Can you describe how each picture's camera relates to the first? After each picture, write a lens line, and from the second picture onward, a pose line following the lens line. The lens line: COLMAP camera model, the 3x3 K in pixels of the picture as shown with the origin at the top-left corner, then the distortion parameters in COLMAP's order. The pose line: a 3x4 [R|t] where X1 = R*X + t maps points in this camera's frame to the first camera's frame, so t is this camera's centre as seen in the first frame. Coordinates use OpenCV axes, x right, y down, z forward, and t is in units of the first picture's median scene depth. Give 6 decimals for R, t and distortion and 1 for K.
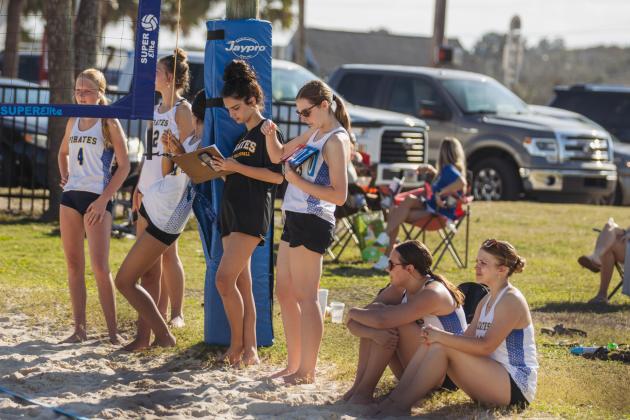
lens RADIAL K [[4020.0, 0, 315.0], [0, 4020.0, 210.0], [0, 0, 1]] dist [0.301683, 4.058284]
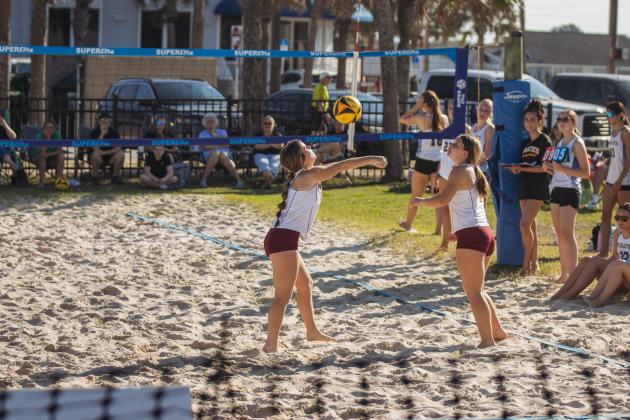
lens RADIAL K [[4020.0, 0, 315.0], [0, 4020.0, 210.0], [0, 0, 1]] dist [0.301683, 4.058284]
pose [[0.999132, -0.025200, -0.033161, -0.040497], [0.026693, 0.998613, 0.045385, -0.061691], [0.031971, -0.046230, 0.998419, -0.648466]]
